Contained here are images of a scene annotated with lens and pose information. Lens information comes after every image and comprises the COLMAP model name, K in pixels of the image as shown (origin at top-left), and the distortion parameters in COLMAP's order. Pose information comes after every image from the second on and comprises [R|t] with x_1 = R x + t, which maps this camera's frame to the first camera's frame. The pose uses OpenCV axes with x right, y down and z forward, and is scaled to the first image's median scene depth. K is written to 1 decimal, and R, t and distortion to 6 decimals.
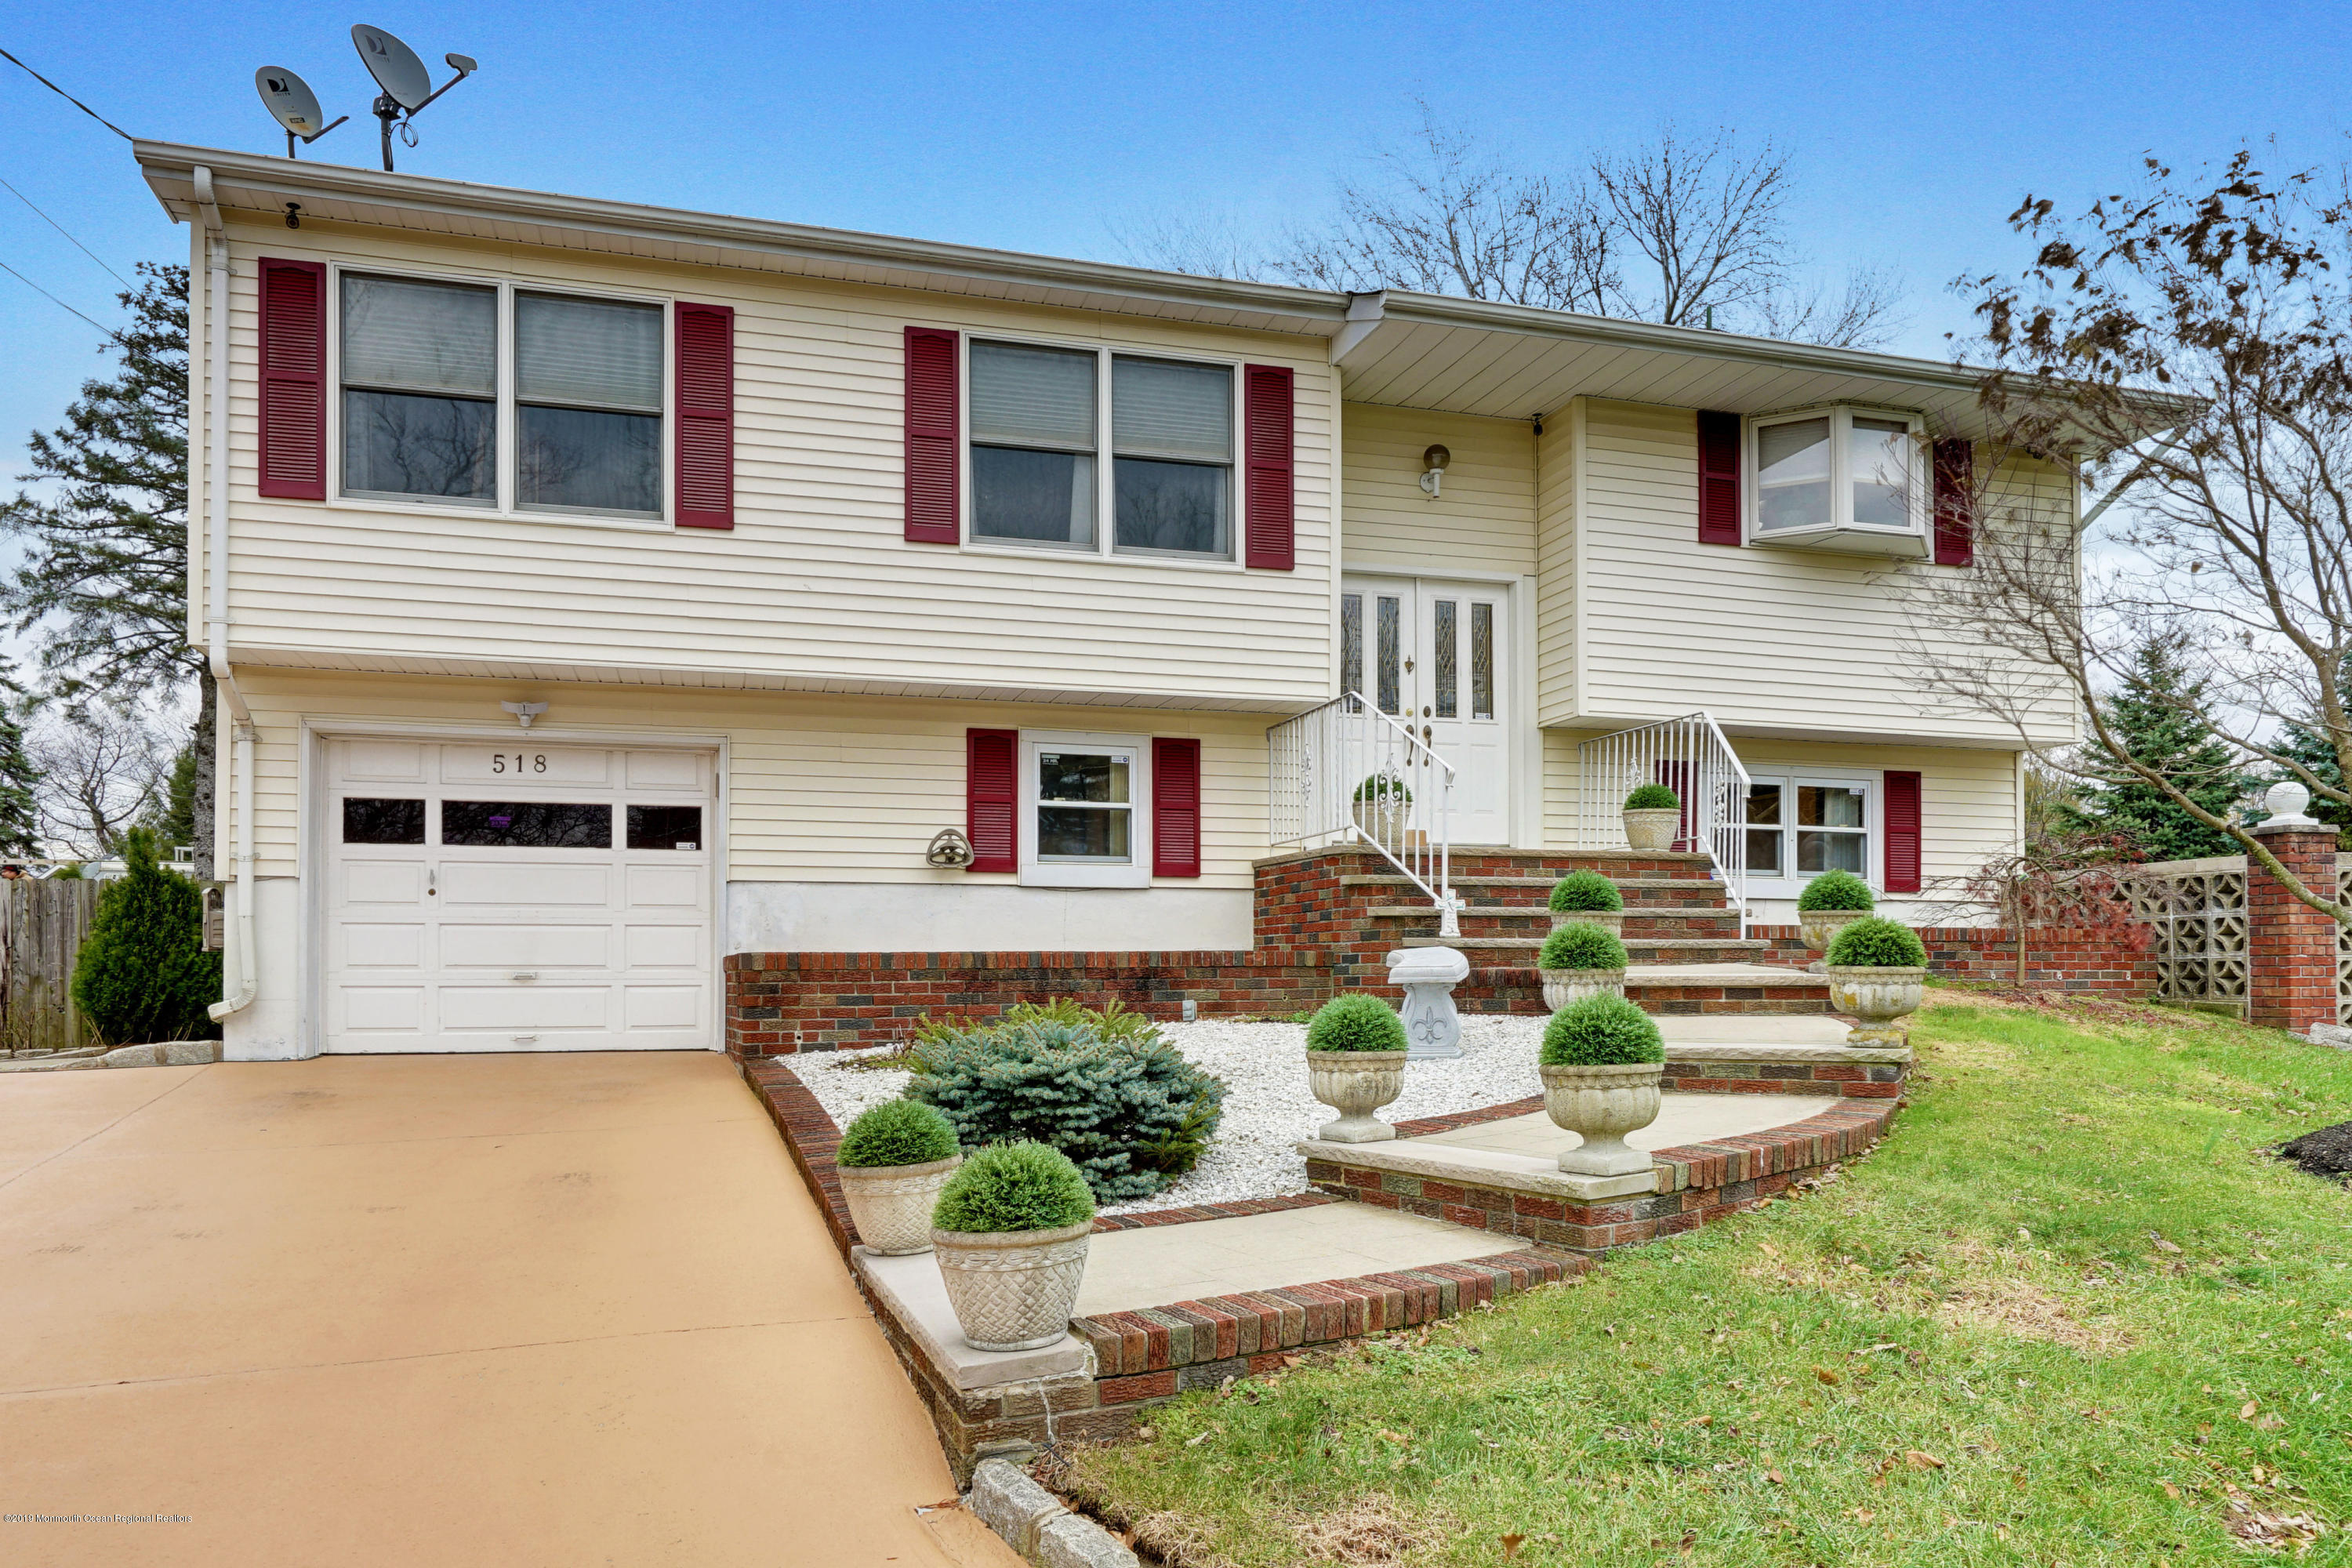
lens RADIAL K [[1661.8, 0, 1177.9], [0, 1661.8, 952.2], [0, 0, 1]] dist [0.003748, -0.006464]
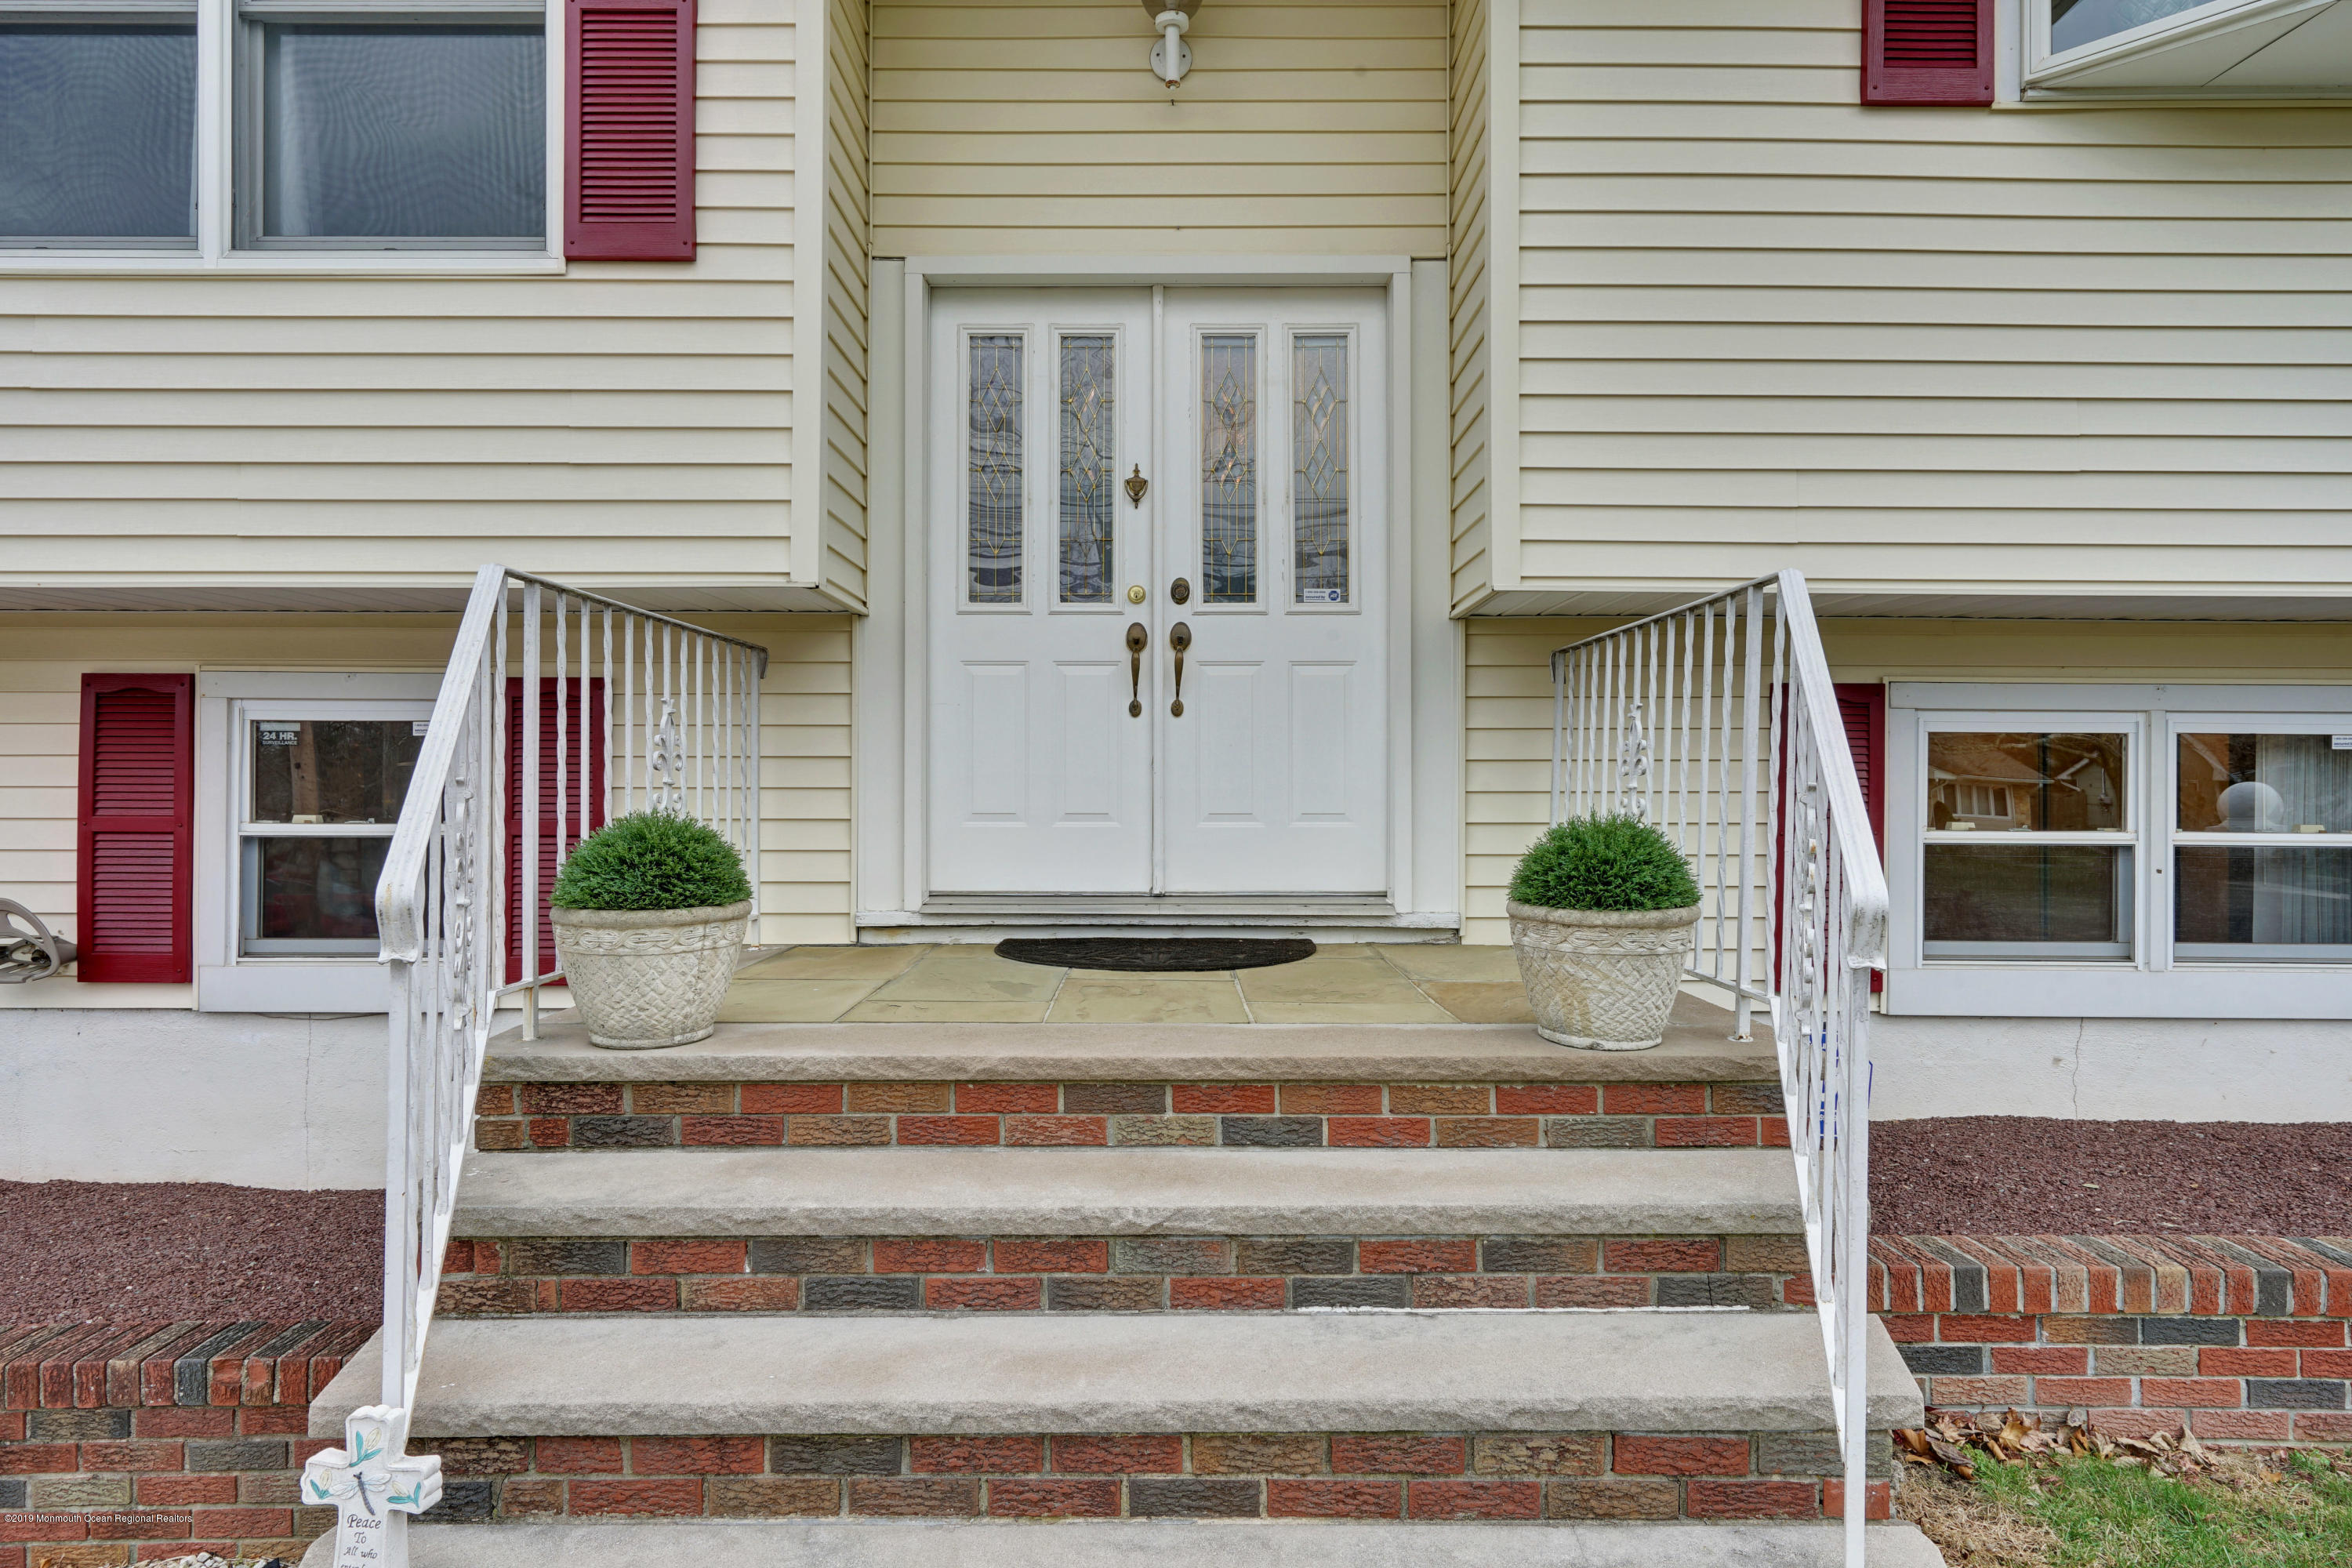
lens RADIAL K [[1344.5, 0, 1183.5], [0, 1344.5, 777.5], [0, 0, 1]] dist [0.004194, 0.001001]
pose [[0.958368, 0.001525, -0.285530, 0.276814], [0.001225, 0.999955, 0.009452, -0.109045], [0.285532, -0.009408, 0.958323, 0.726808]]
